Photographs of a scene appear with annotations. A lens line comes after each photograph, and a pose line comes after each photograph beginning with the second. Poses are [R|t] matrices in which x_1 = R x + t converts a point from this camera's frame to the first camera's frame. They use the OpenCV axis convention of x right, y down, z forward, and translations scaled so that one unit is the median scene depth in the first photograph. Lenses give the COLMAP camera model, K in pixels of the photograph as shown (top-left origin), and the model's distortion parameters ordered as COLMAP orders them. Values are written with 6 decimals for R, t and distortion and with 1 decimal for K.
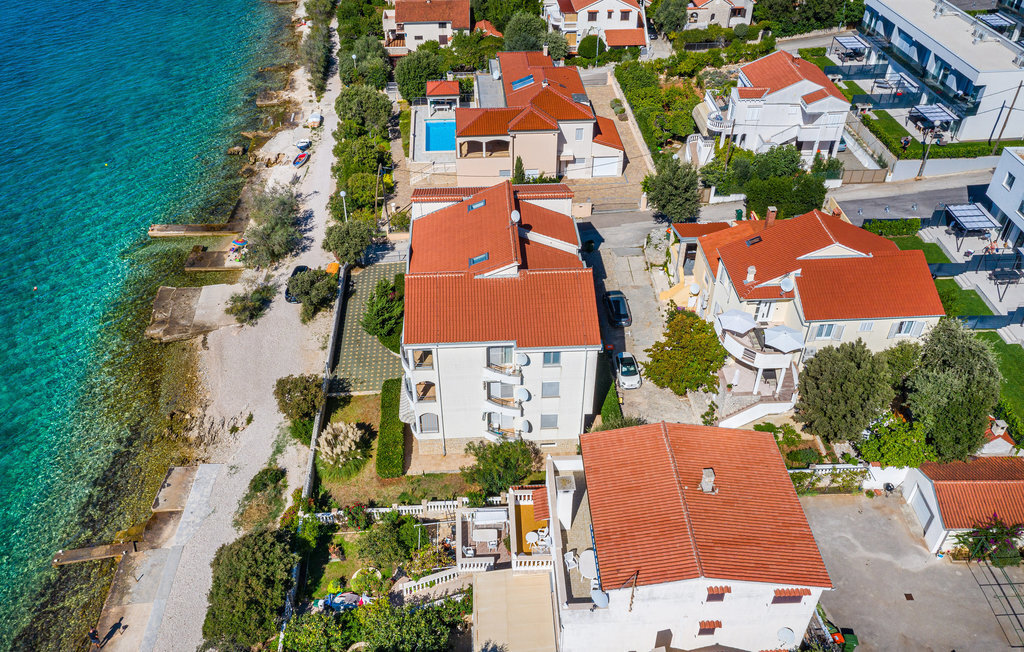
lens RADIAL K [[808.4, 0, 512.0], [0, 808.4, 326.0], [0, 0, 1]] dist [-0.001077, 0.008924]
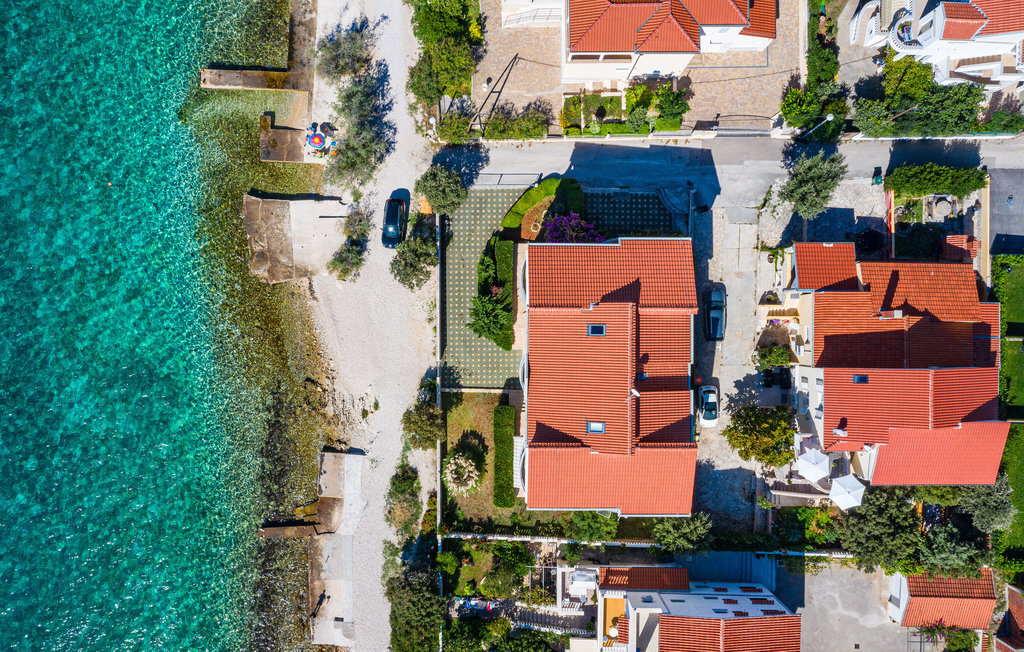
lens RADIAL K [[819.5, 0, 512.0], [0, 819.5, 326.0], [0, 0, 1]] dist [0.004658, 0.002897]
pose [[0.997846, 0.063352, 0.017019, -0.125906], [-0.053312, 0.632017, 0.773119, -0.705054], [0.038222, -0.772361, 0.634033, 0.279496]]
